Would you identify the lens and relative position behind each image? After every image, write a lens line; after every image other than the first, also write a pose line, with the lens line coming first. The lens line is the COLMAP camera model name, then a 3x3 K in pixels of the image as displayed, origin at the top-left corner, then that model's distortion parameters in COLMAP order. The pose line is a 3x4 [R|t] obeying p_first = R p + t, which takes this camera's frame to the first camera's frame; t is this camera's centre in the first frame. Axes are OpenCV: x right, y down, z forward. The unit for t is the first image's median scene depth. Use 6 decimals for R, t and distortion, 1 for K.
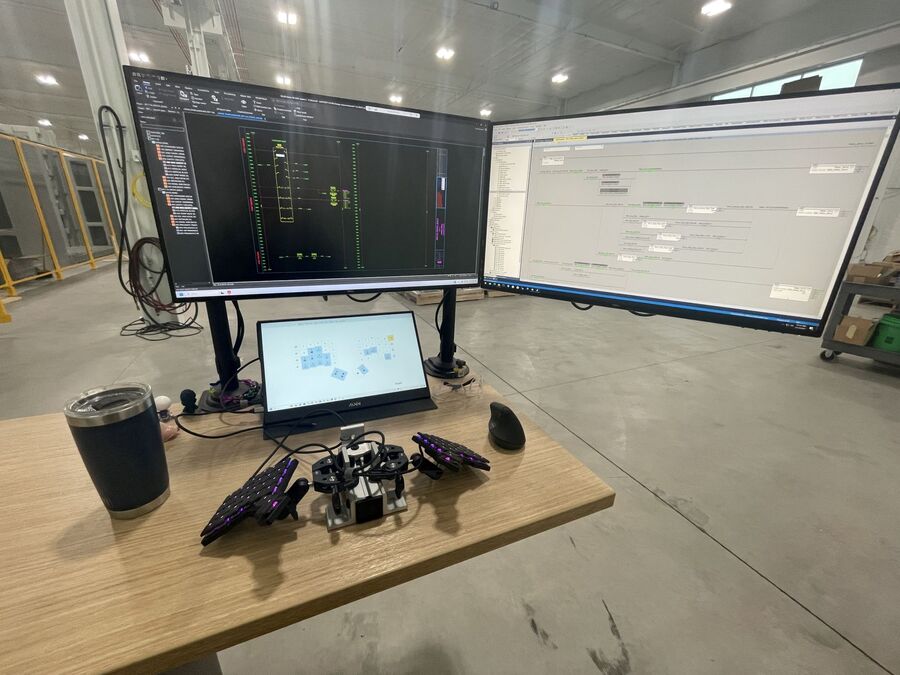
lens RADIAL K [[365.9, 0, 451.0], [0, 365.9, 338.7], [0, 0, 1]] dist [-0.007309, -0.000085]
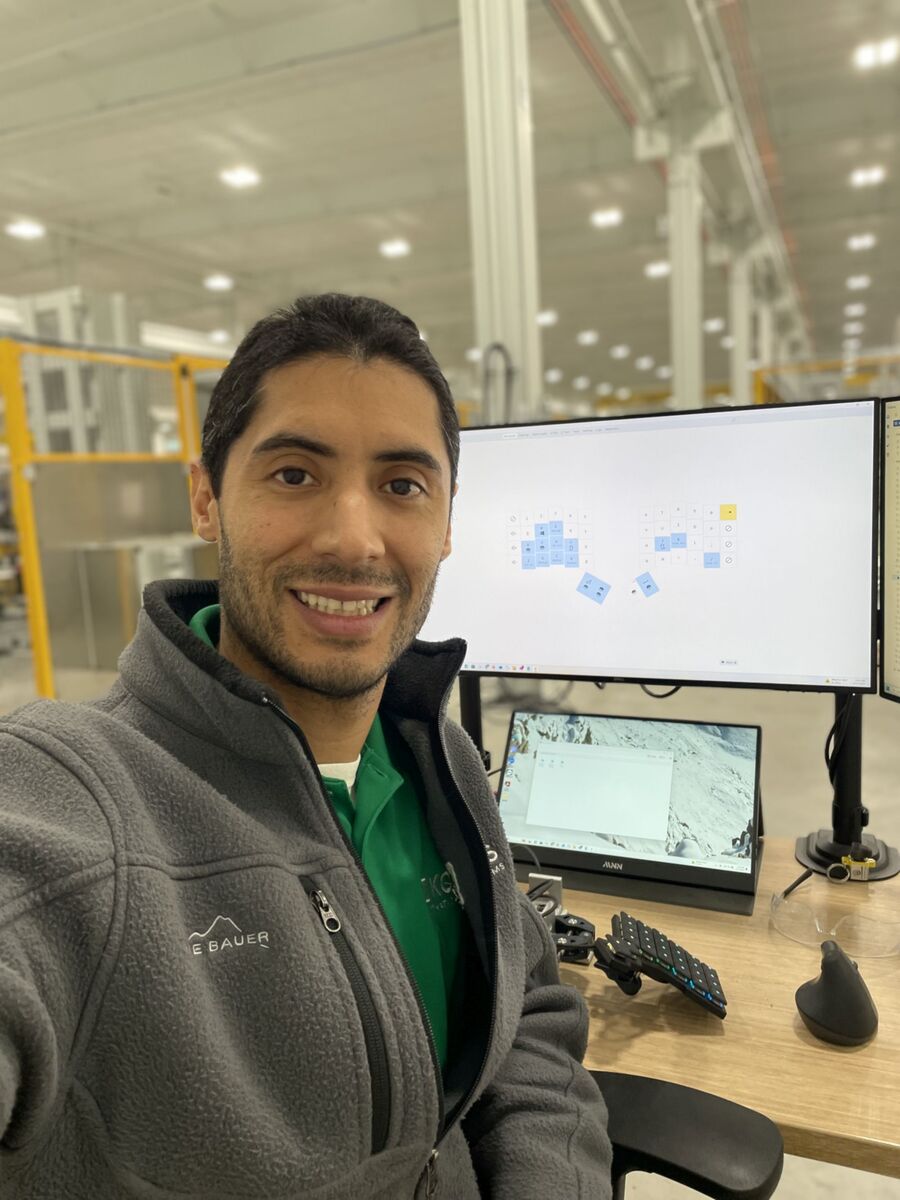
lens RADIAL K [[923.7, 0, 451.6], [0, 923.7, 601.5], [0, 0, 1]] dist [0.045362, -0.061874]
pose [[0.689391, 0.031716, -0.723695, 0.733734], [-0.163606, 0.980044, -0.112900, -0.035447], [0.705673, 0.196233, 0.680822, -0.355614]]
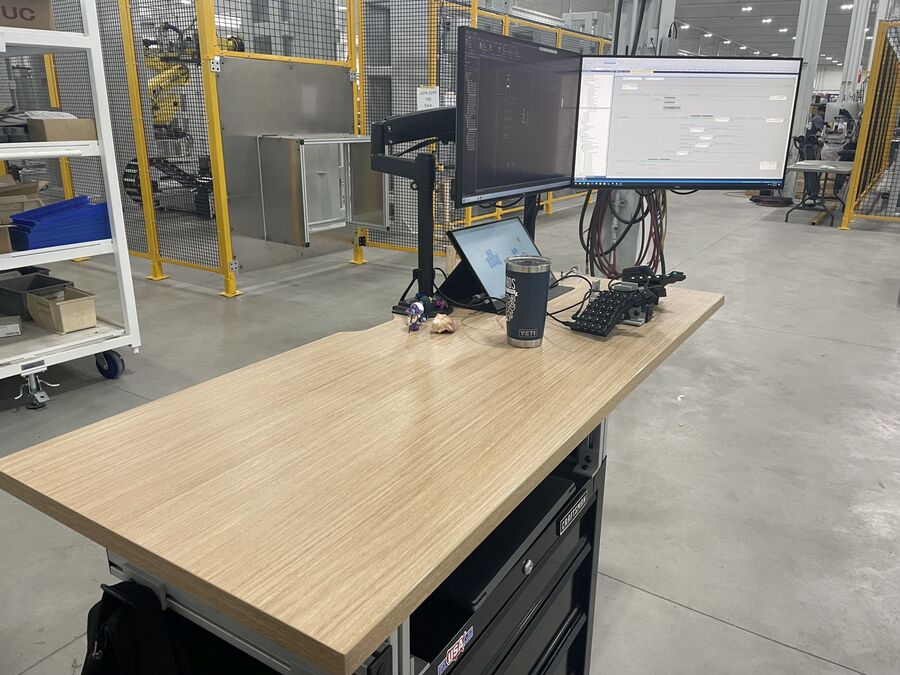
lens RADIAL K [[692.8, 0, 458.3], [0, 692.8, 327.6], [0, 0, 1]] dist [0.045362, -0.061874]
pose [[0.819064, -0.186261, 0.542625, -1.805997], [0.200384, 0.979140, 0.033630, 0.181376], [-0.537570, 0.081188, 0.839302, -0.766475]]
